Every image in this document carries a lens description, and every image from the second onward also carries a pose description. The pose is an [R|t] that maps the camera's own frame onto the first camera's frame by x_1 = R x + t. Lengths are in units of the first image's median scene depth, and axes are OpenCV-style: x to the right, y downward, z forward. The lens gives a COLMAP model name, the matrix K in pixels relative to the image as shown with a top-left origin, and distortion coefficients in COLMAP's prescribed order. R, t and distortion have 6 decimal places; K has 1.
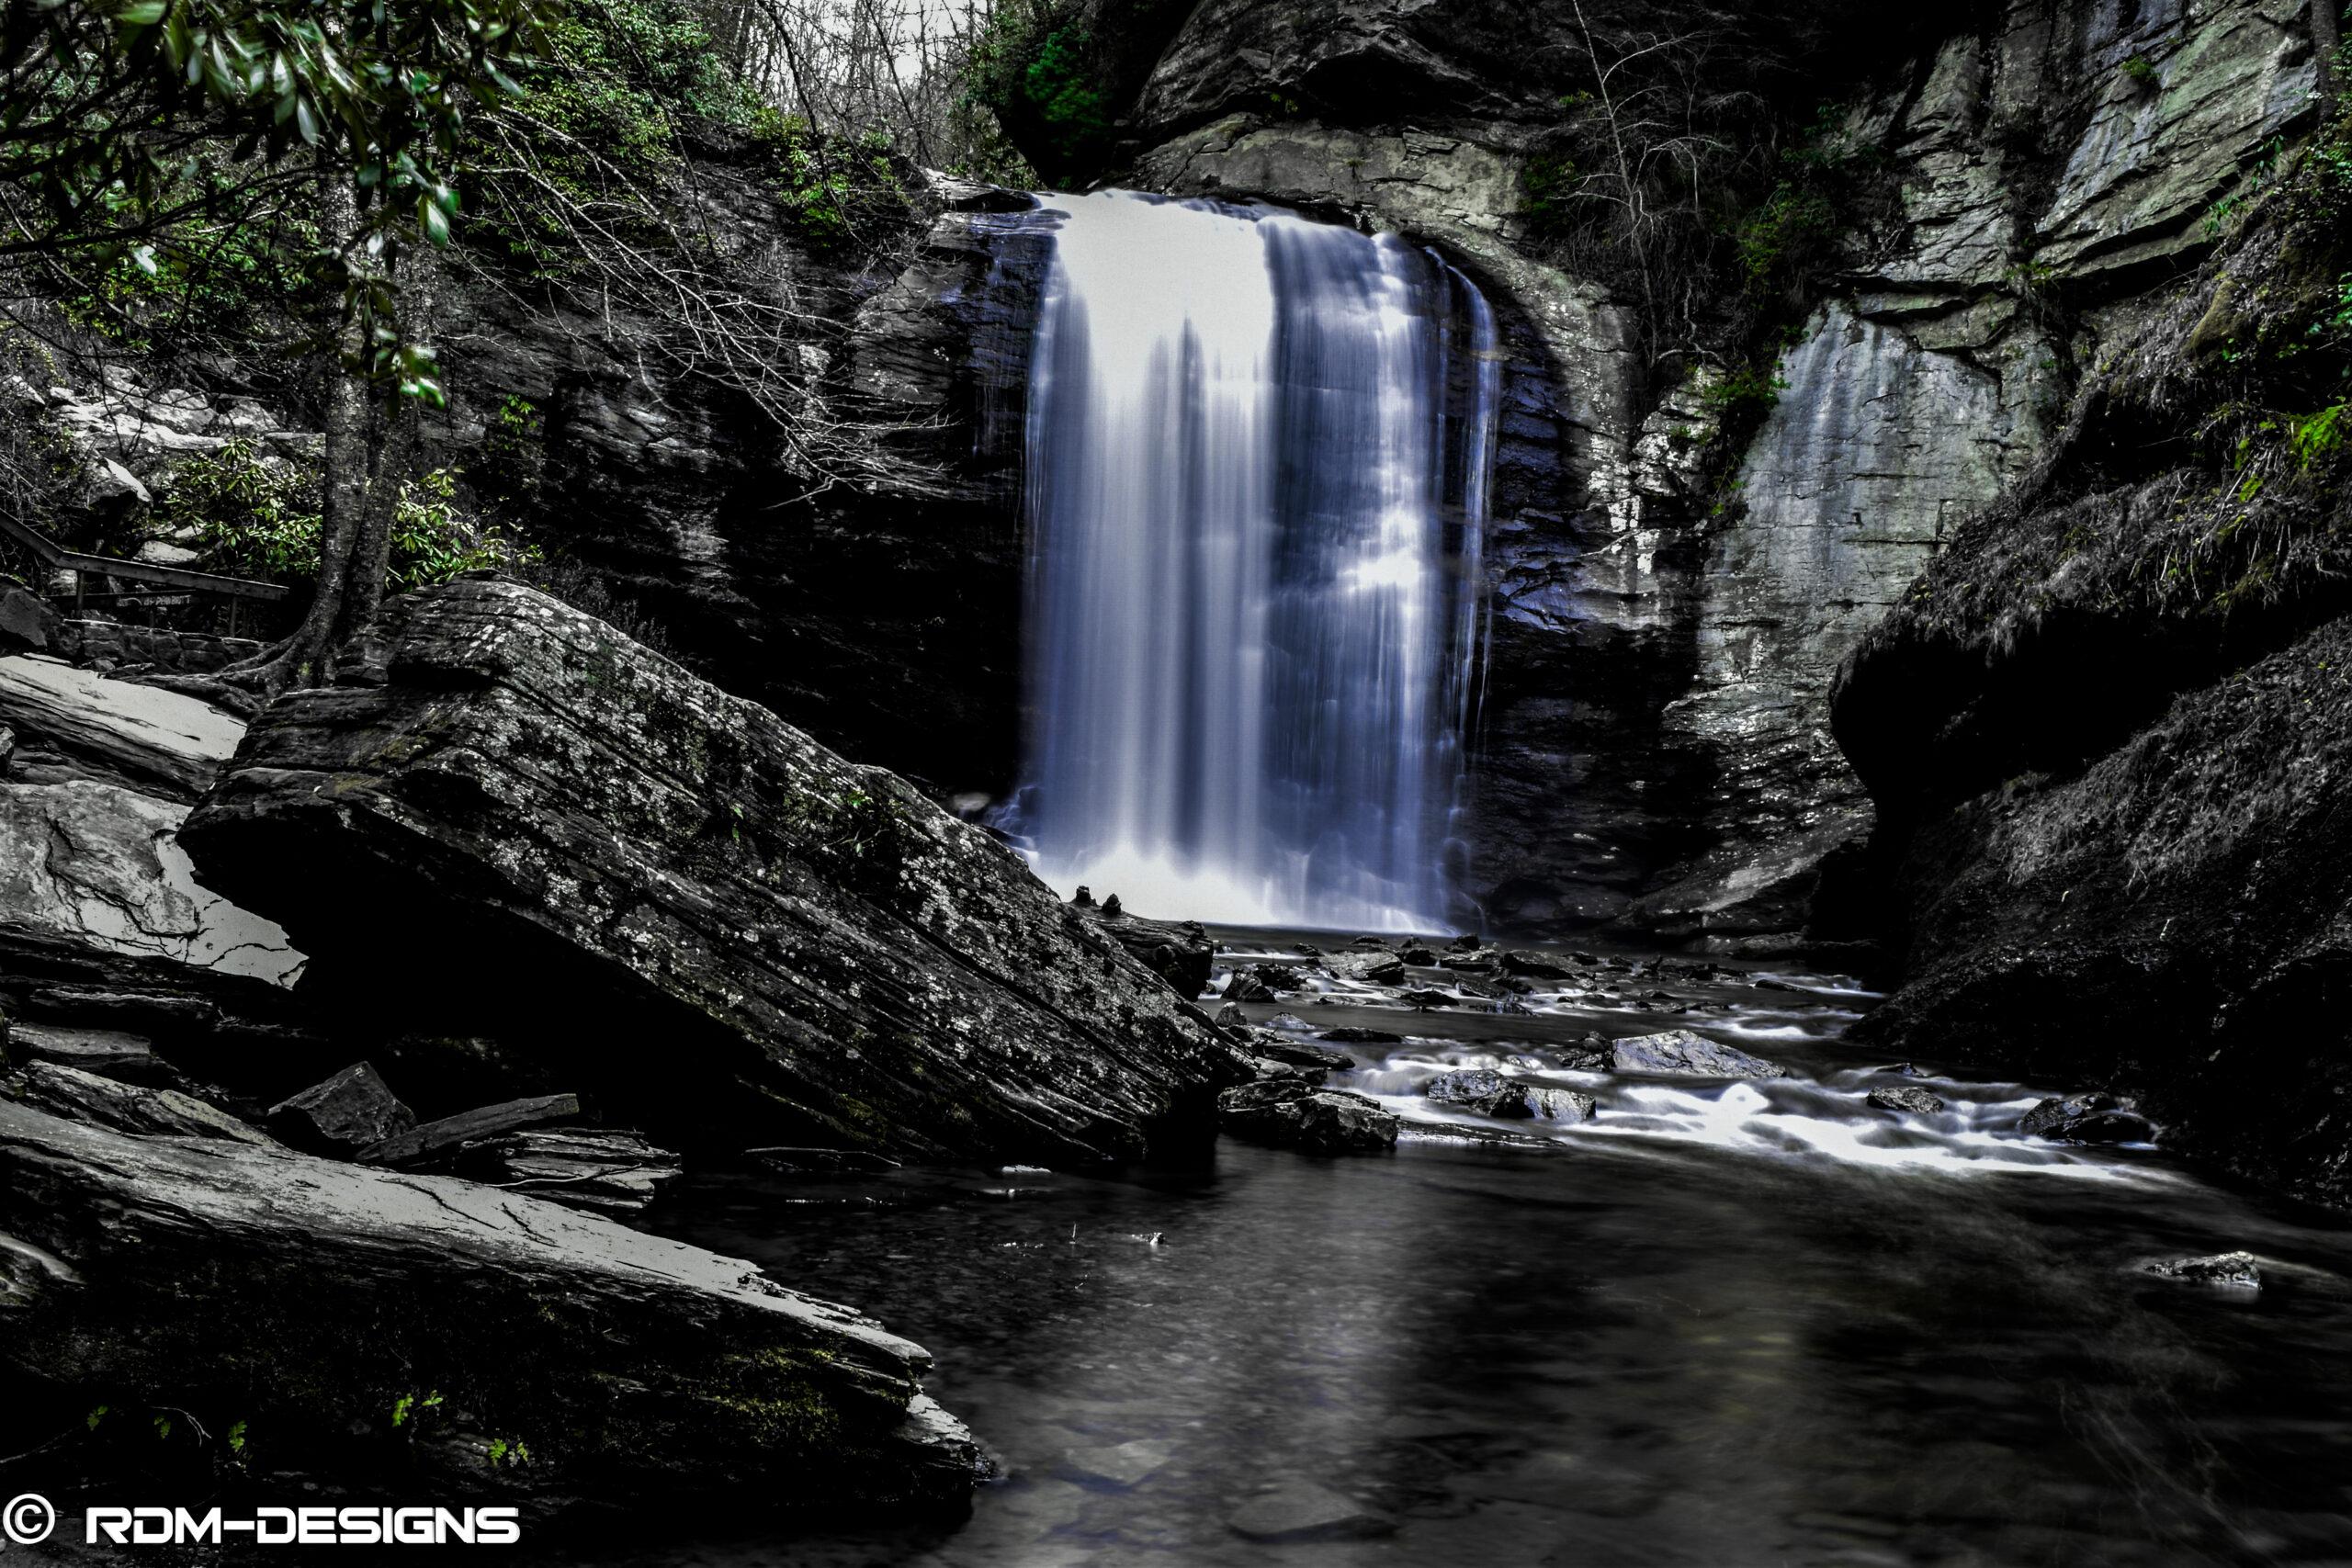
lens RADIAL K [[2768.1, 0, 1175.1], [0, 2768.1, 782.6], [0, 0, 1]] dist [-0.056940, 0.000000]
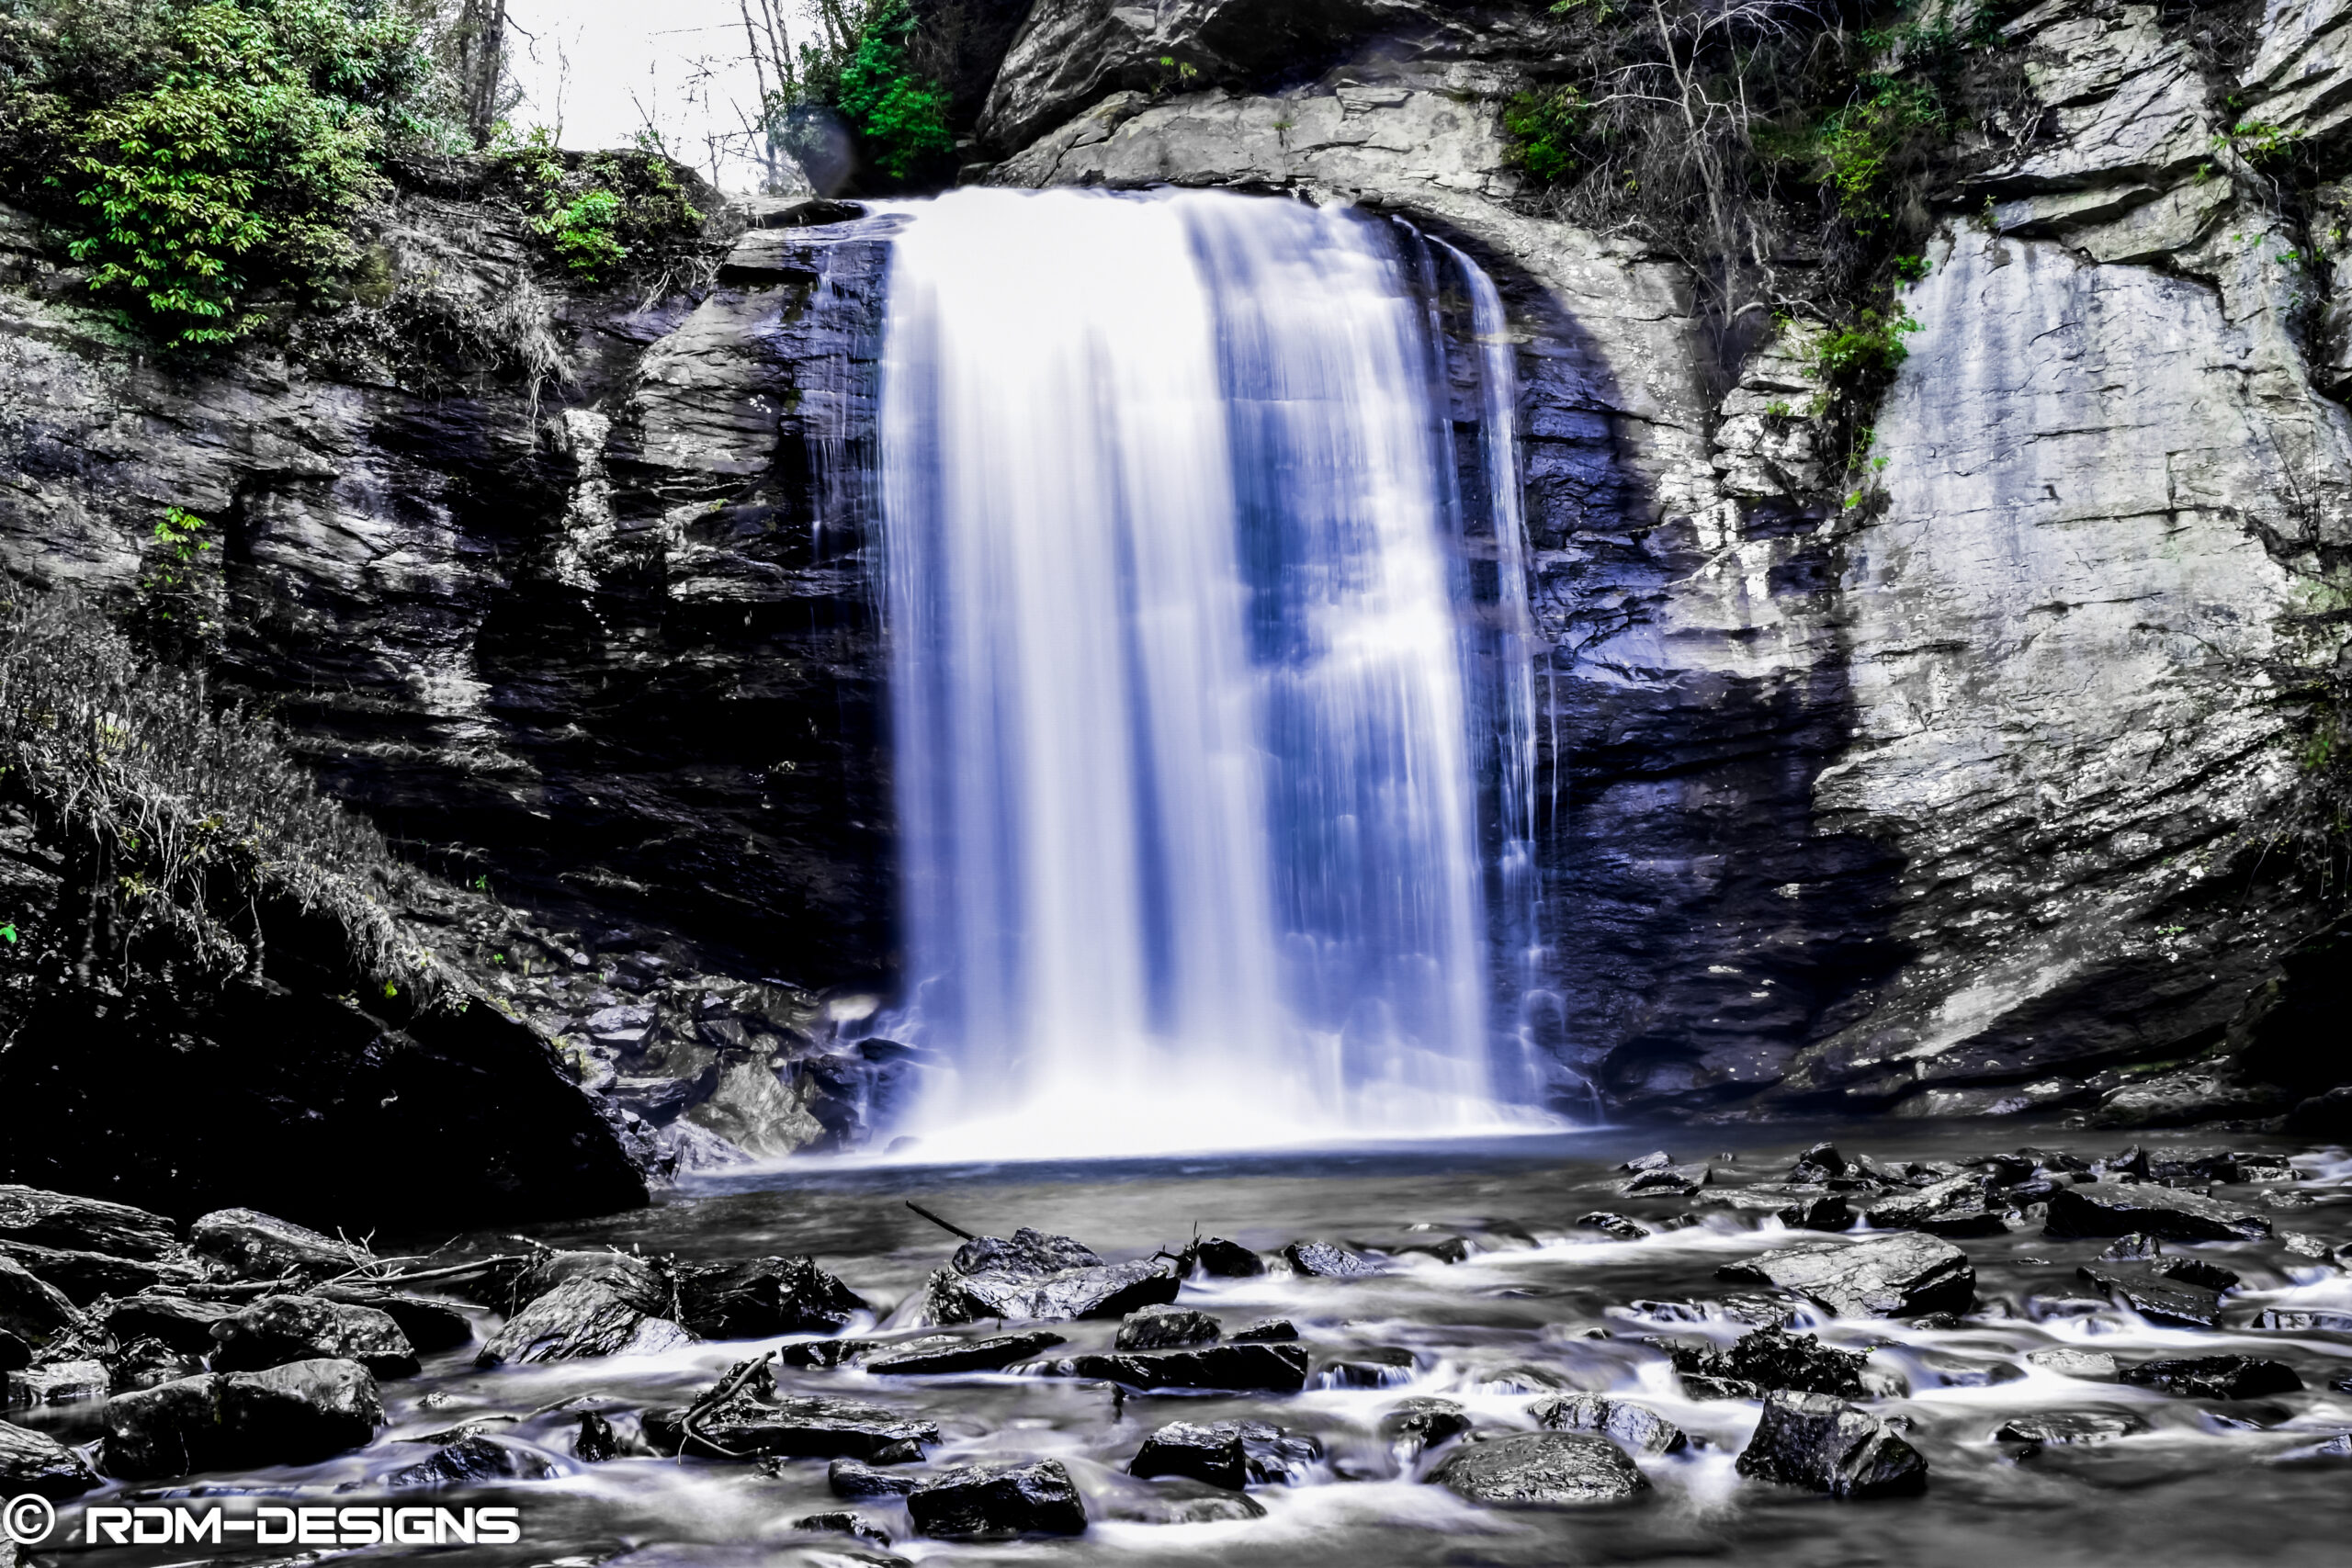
lens RADIAL K [[2468.5, 0, 1177.7], [0, 2468.5, 785.5], [0, 0, 1]] dist [-0.065098, 0.000000]
pose [[0.993034, -0.092132, 0.073447, -0.034290], [0.097568, 0.992457, -0.074224, 0.005875], [-0.066055, 0.080873, 0.994533, 0.378933]]
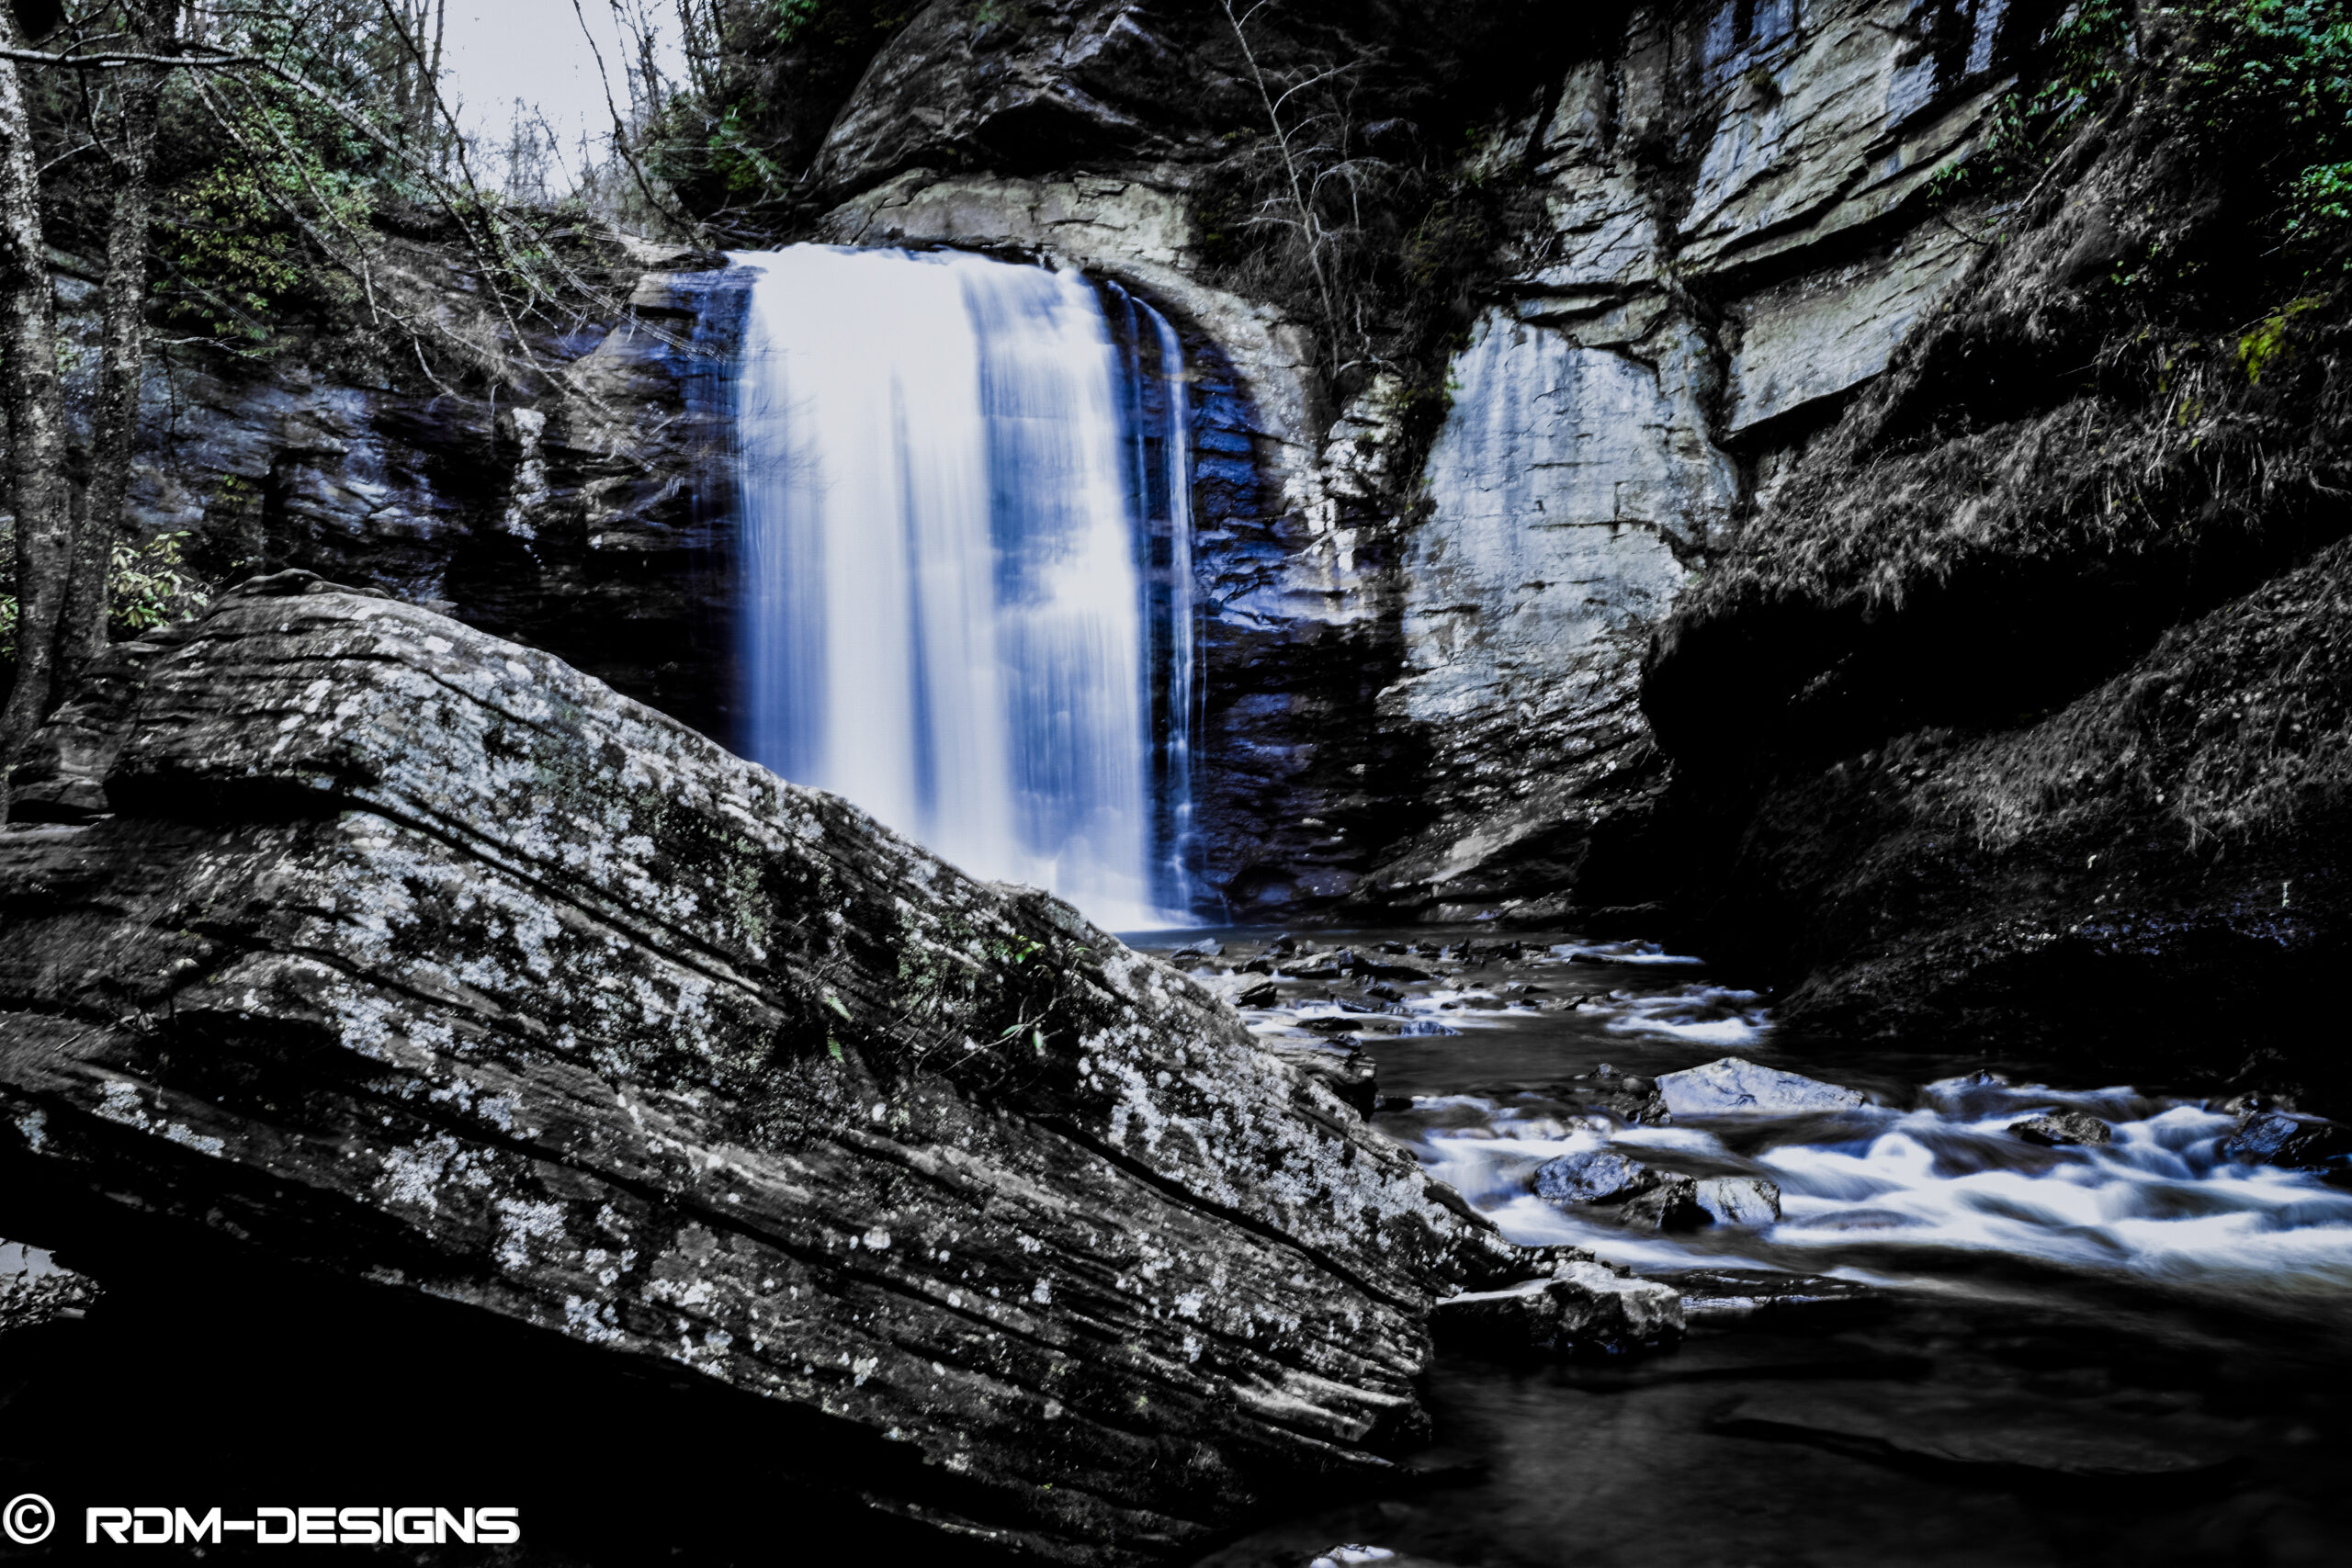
lens RADIAL K [[2288.2, 0, 1181.8], [0, 2288.2, 783.0], [0, 0, 1]] dist [-0.075988, 0.000000]
pose [[0.984028, -0.083219, 0.157363, -0.039168], [0.082844, 0.996522, 0.008954, -0.007318], [-0.157561, 0.004226, 0.987500, 0.140672]]
